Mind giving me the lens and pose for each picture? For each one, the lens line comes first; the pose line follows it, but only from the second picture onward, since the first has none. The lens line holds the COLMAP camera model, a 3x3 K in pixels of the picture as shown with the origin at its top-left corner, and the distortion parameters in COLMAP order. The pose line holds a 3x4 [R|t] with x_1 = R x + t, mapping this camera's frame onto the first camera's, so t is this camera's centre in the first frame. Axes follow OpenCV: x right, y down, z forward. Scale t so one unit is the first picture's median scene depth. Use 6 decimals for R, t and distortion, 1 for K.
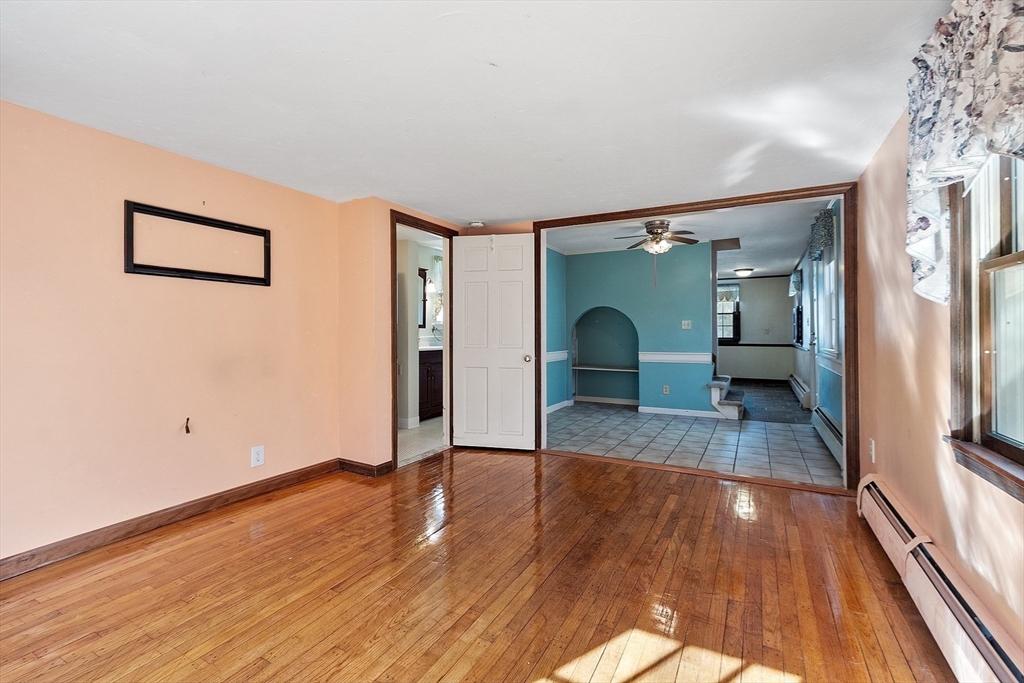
lens RADIAL K [[450.5, 0, 508.0], [0, 450.5, 342.7], [0, 0, 1]] dist [0.000492, -0.000055]
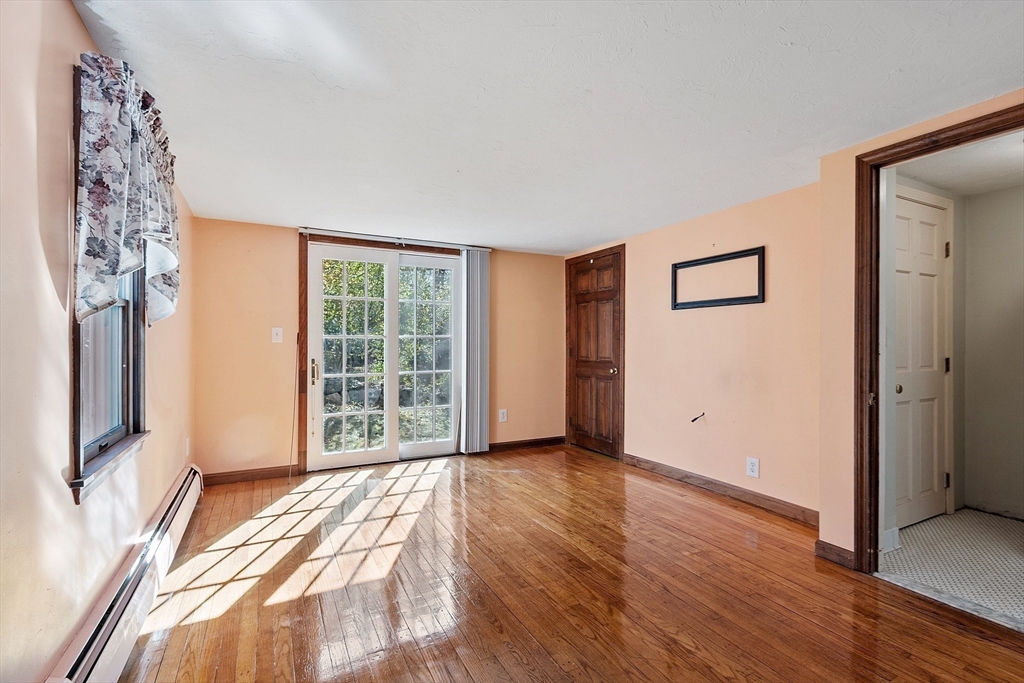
lens RADIAL K [[471.8, 0, 506.5], [0, 471.8, 344.7], [0, 0, 1]] dist [-0.001279, -0.000340]
pose [[-0.560330, 0.003645, -0.828261, 0.656378], [-0.017717, 0.999709, 0.016385, -0.038428], [0.828080, 0.023855, -0.560103, 1.112913]]
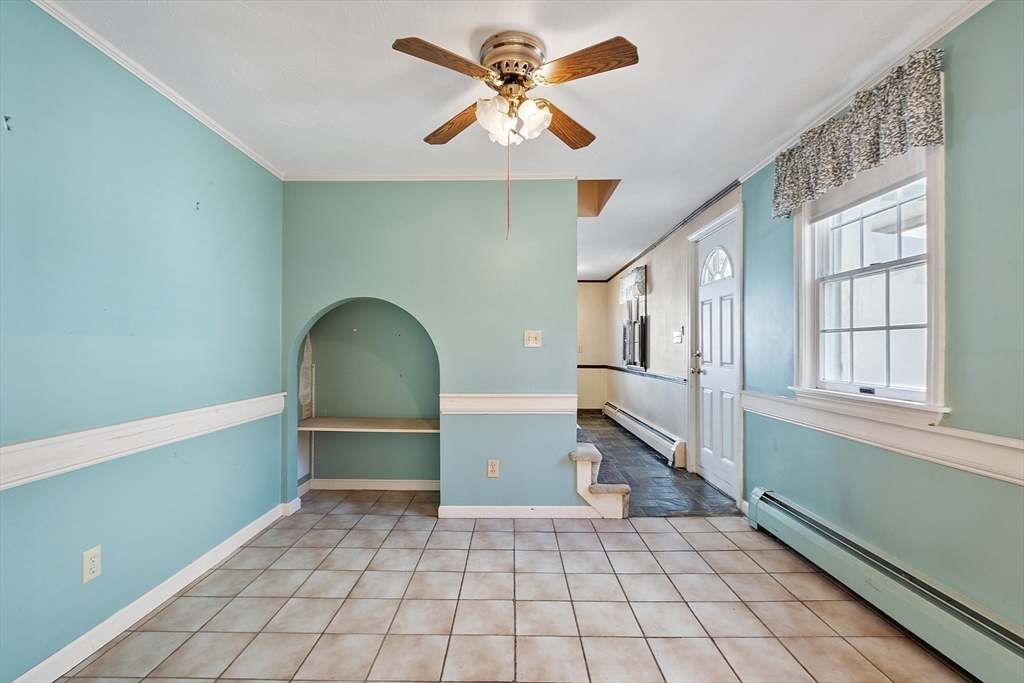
lens RADIAL K [[450.5, 0, 508.0], [0, 450.5, 342.7], [0, 0, 1]] dist [0.000492, -0.000055]
pose [[0.881481, 0.010889, 0.472095, 0.256429], [0.004265, 0.999510, -0.031016, -0.038216], [-0.472201, 0.029353, 0.881002, 1.101531]]
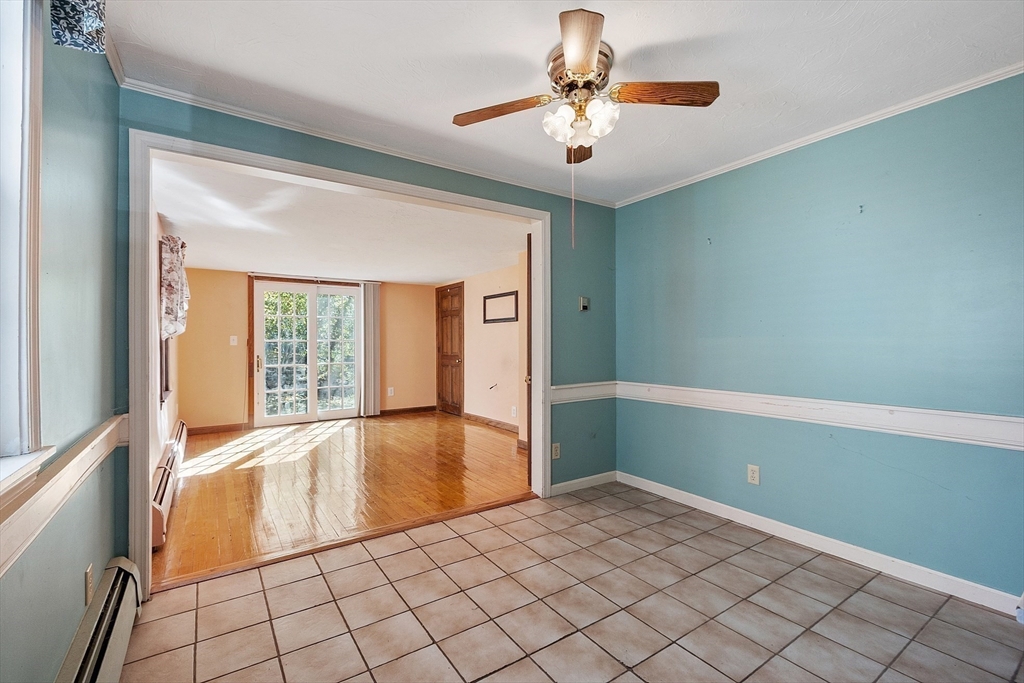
lens RADIAL K [[450.5, 0, 508.0], [0, 450.5, 342.7], [0, 0, 1]] dist [0.000492, -0.000055]
pose [[-0.459928, 0.006745, -0.887931, 1.120067], [-0.011609, 0.999840, 0.013608, -0.062845], [0.887880, 0.016566, -0.459776, 1.812851]]
